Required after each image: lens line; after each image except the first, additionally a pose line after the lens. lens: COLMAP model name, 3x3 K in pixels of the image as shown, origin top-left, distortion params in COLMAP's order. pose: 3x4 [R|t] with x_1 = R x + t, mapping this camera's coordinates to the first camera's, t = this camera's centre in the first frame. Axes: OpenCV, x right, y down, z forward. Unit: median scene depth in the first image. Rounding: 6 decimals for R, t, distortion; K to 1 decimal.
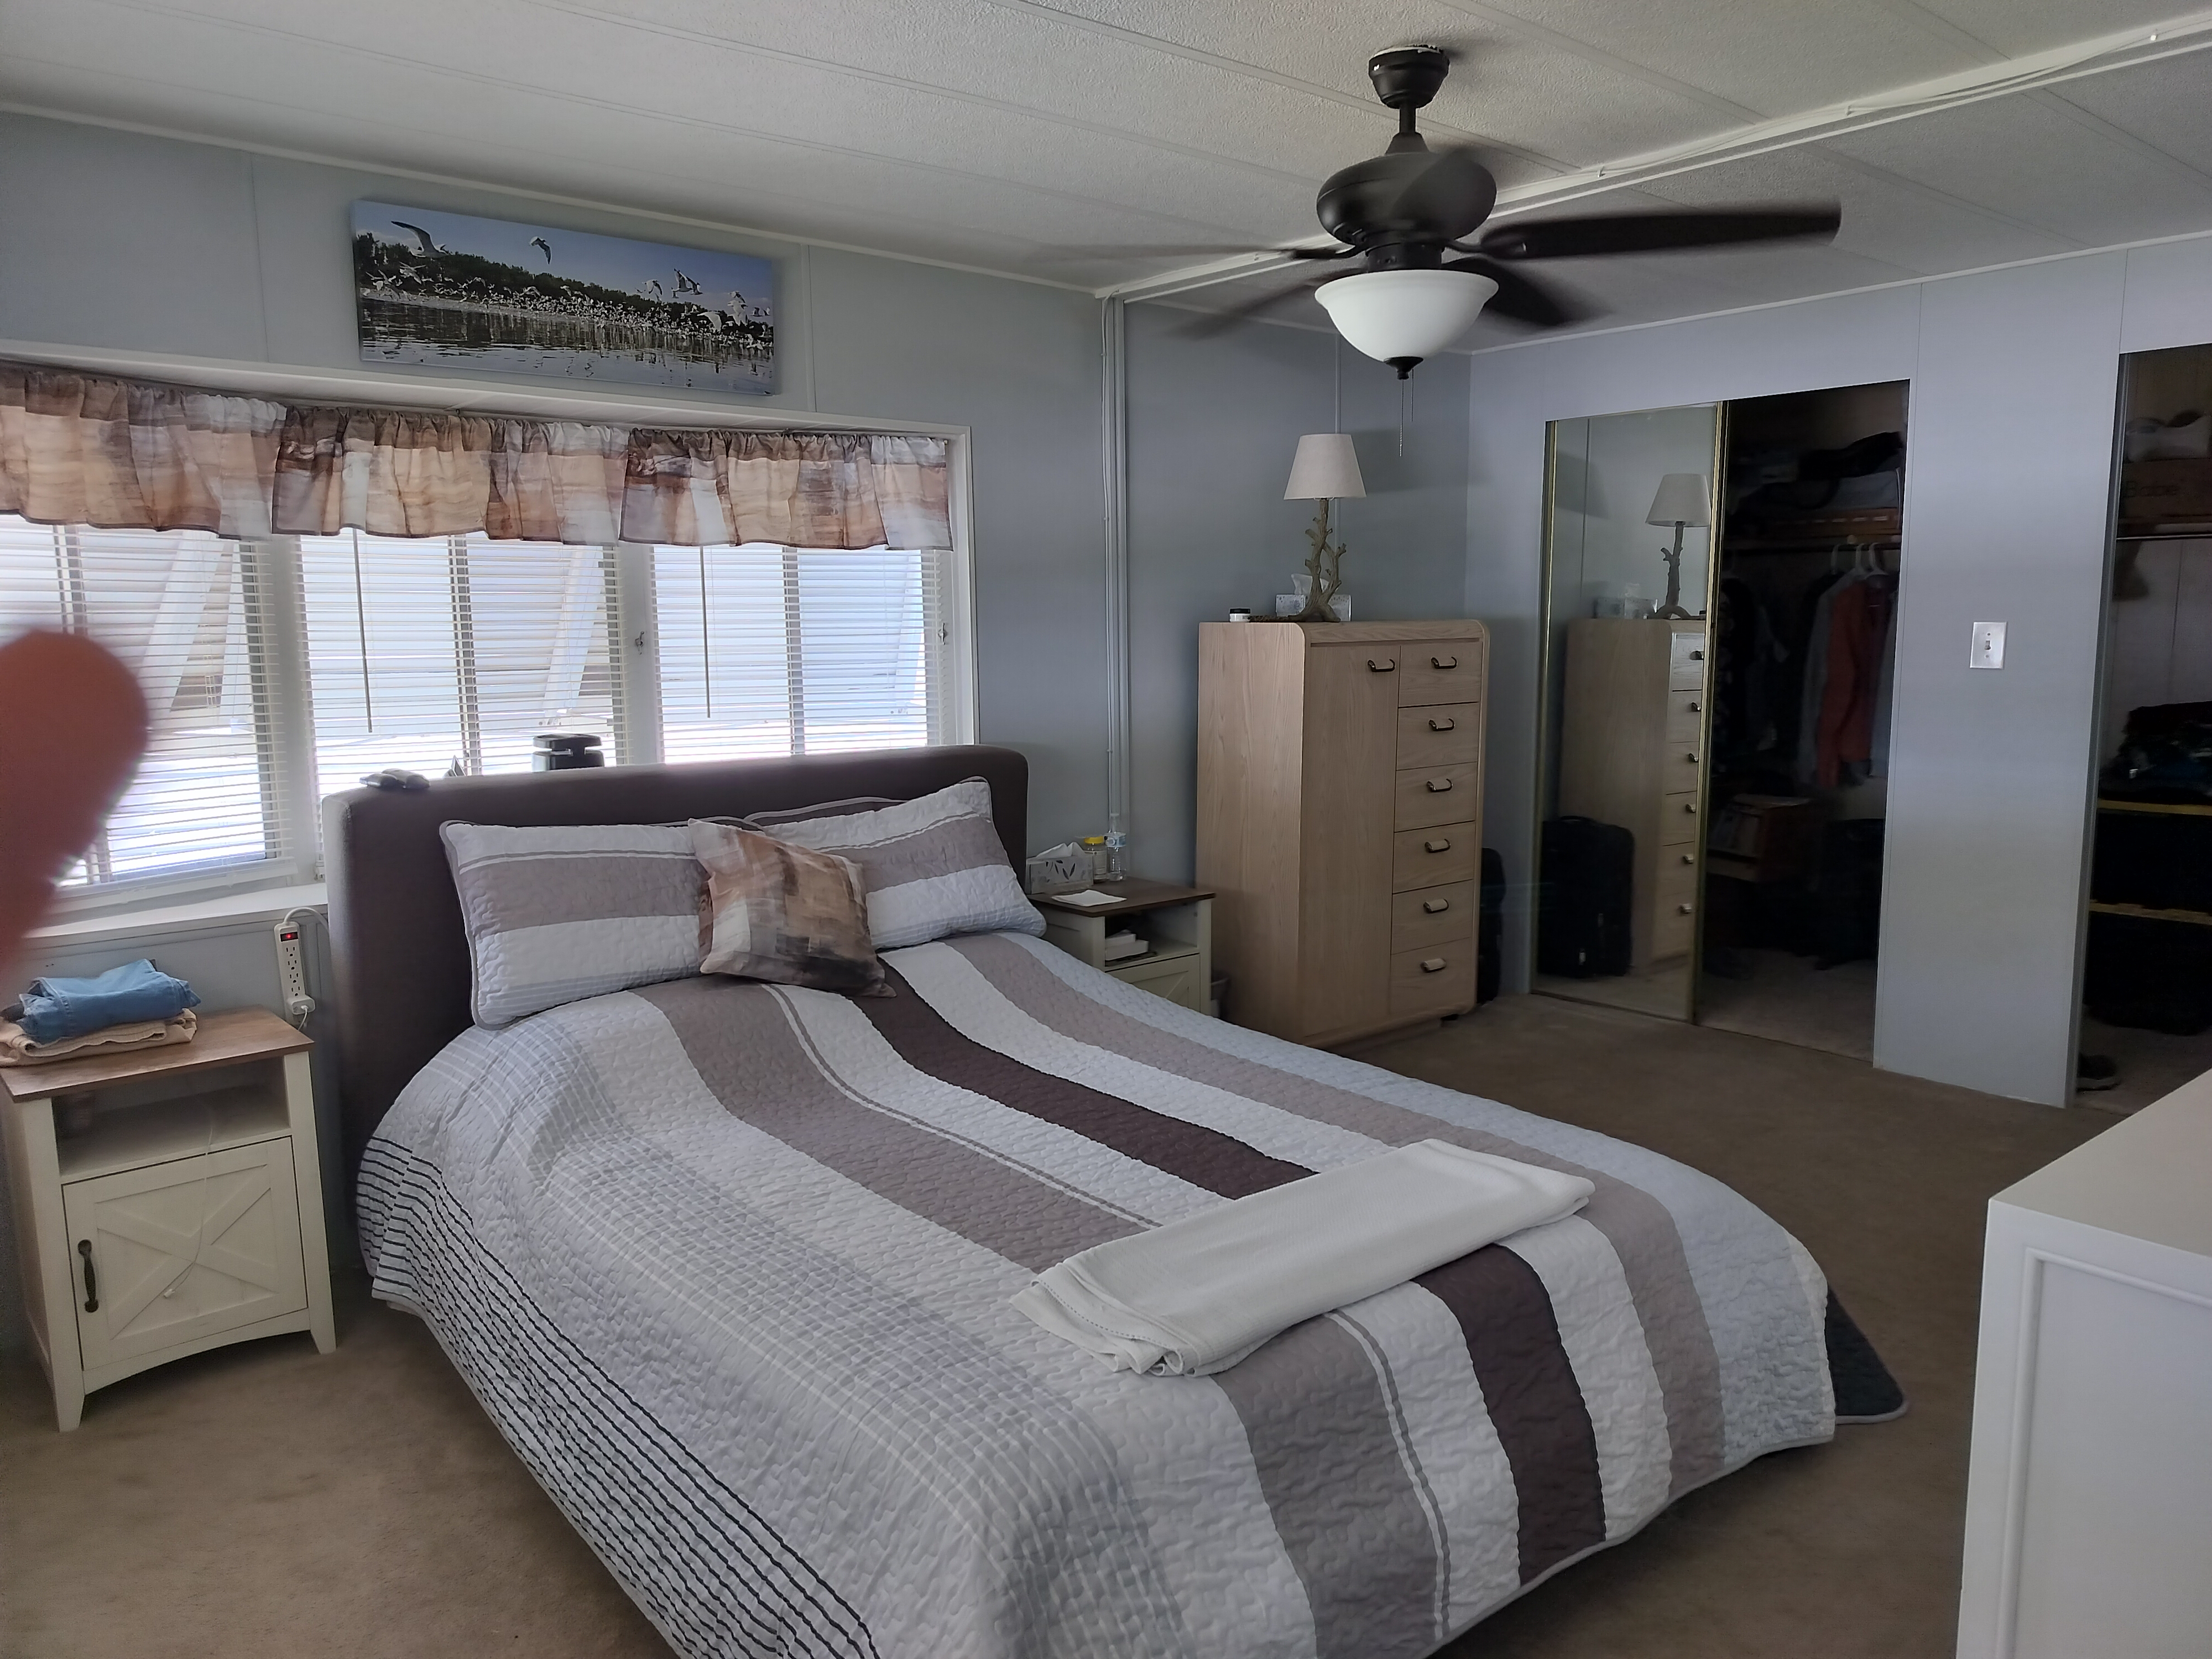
lens RADIAL K [[1553.4, 0, 1106.0], [0, 1553.4, 829.5], [0, 0, 1]] dist [0.076363, -0.098200]
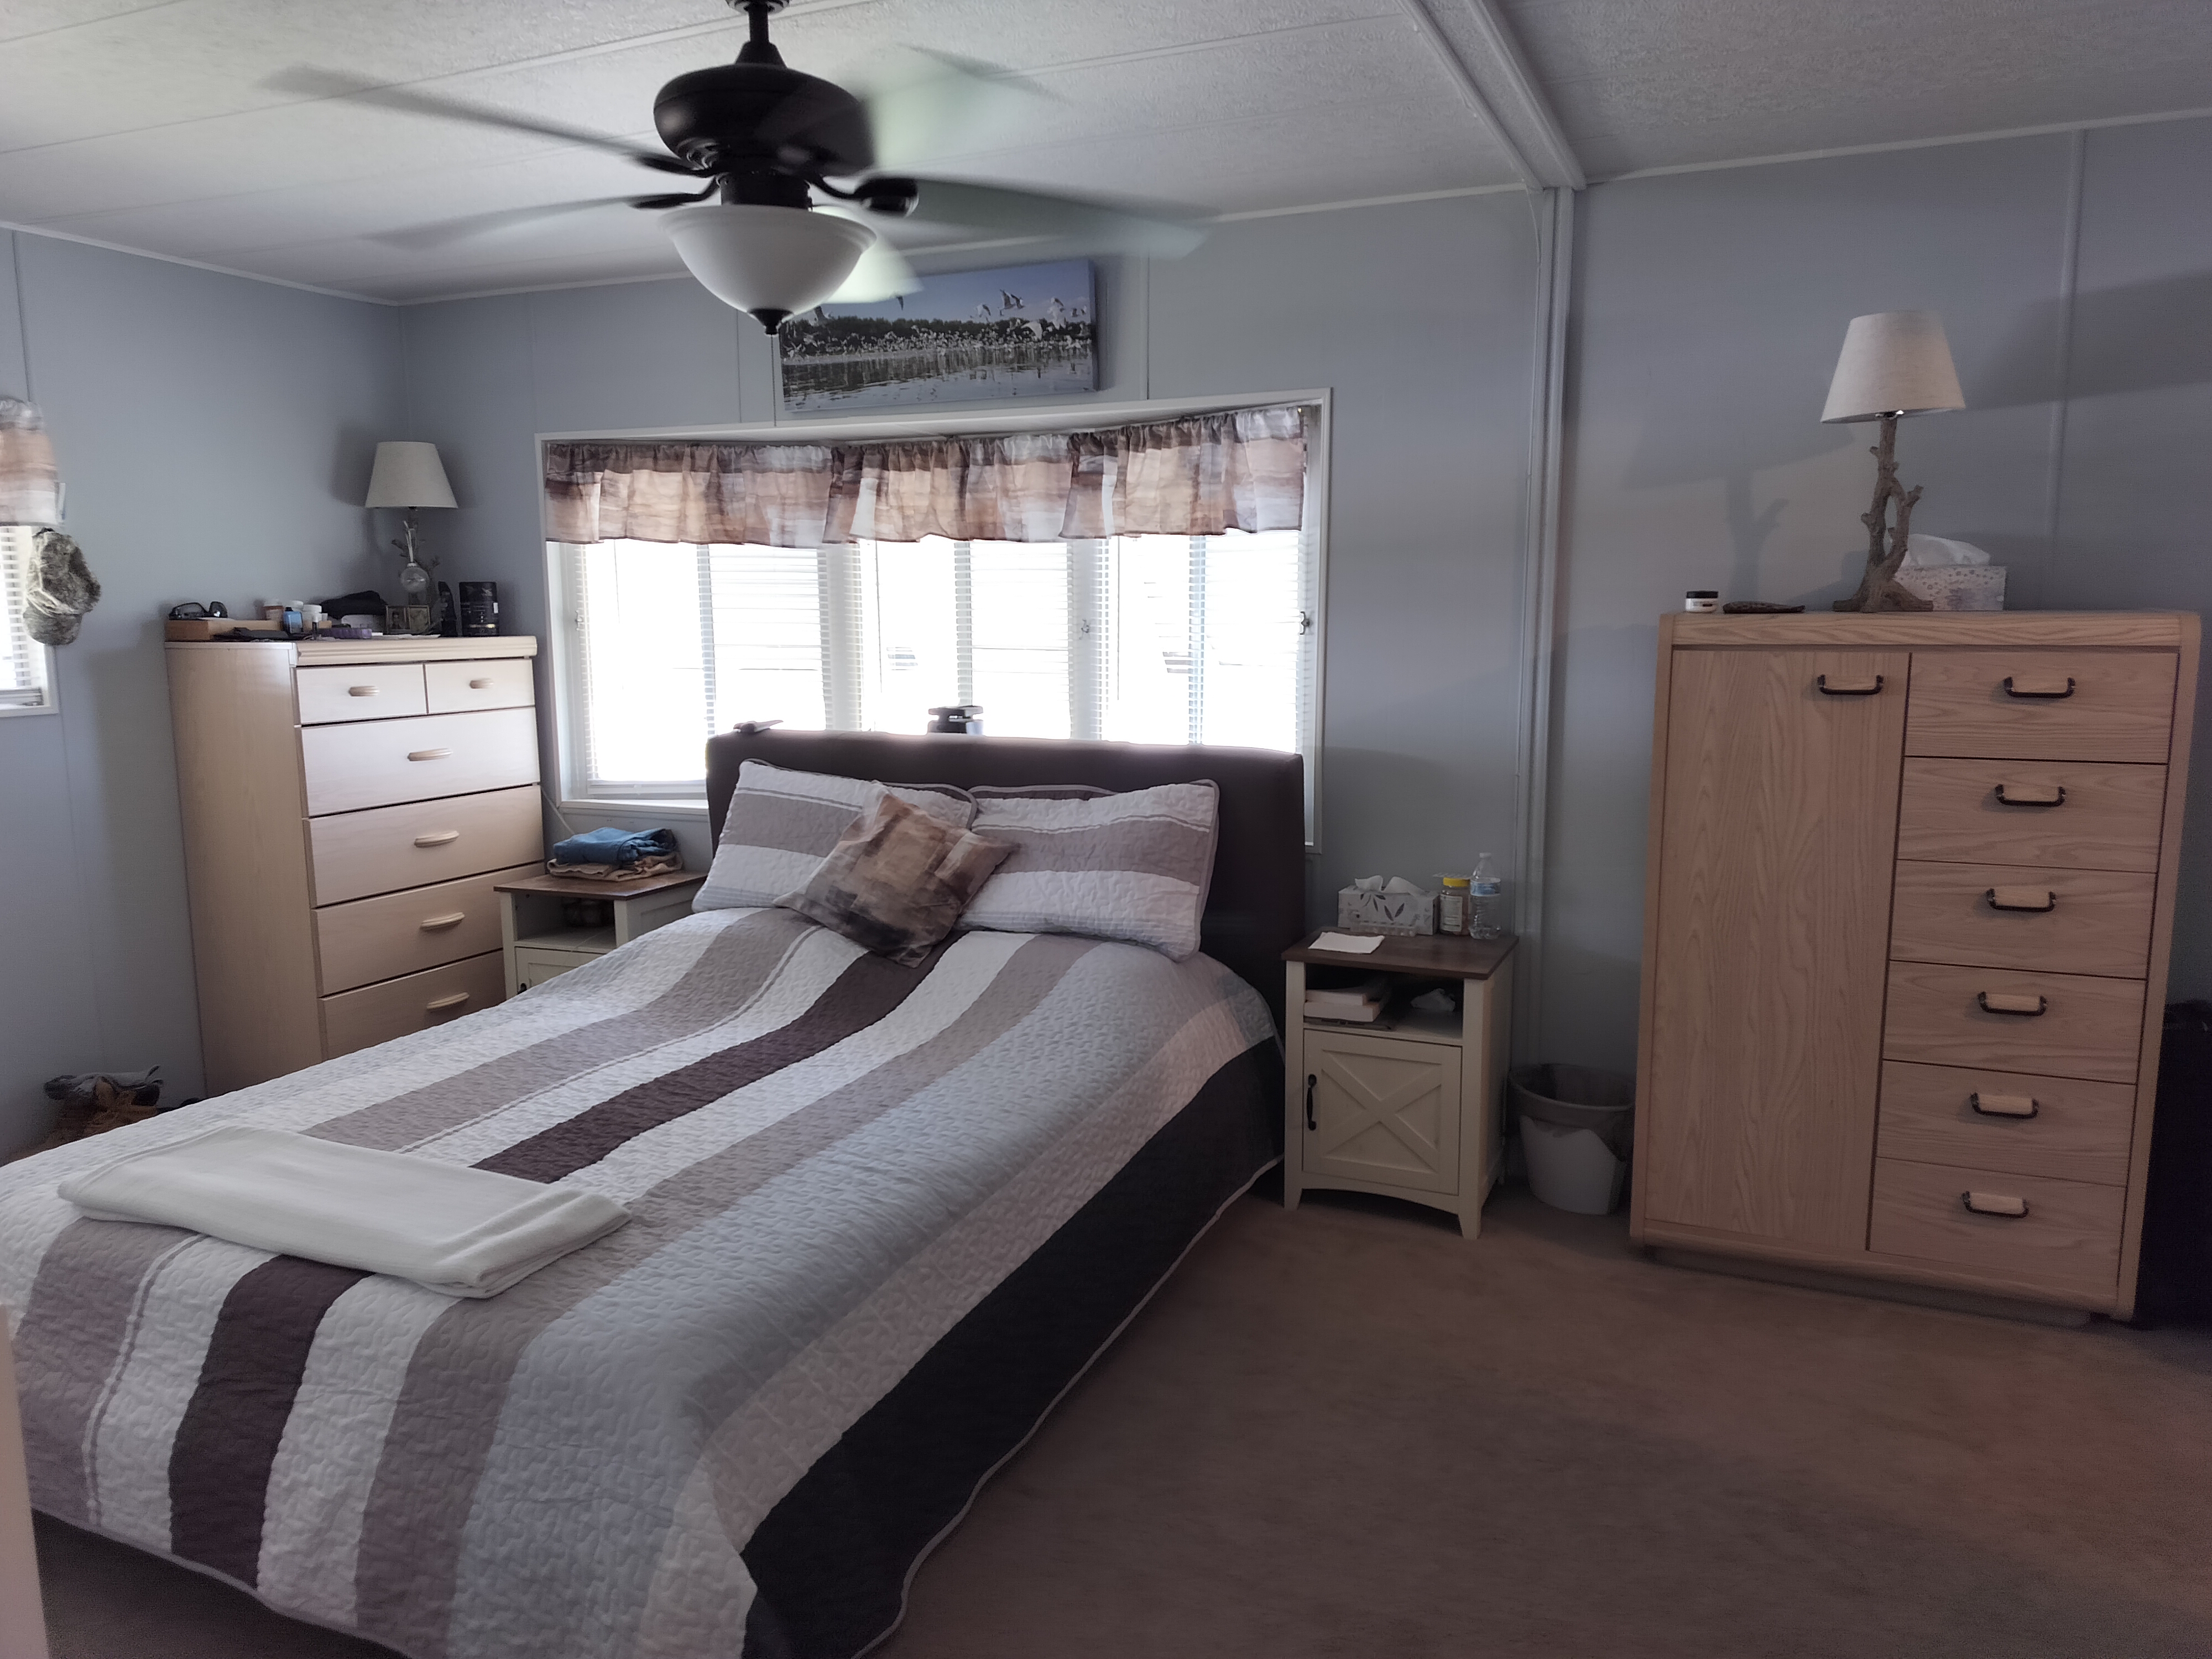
lens RADIAL K [[1553.4, 0, 1106.0], [0, 1553.4, 829.5], [0, 0, 1]] dist [0.076363, -0.098200]
pose [[0.447142, 0.133554, -0.884436, 0.788071], [-0.122299, 0.988632, 0.087458, -0.087179], [0.886062, 0.069059, 0.458393, 0.589736]]
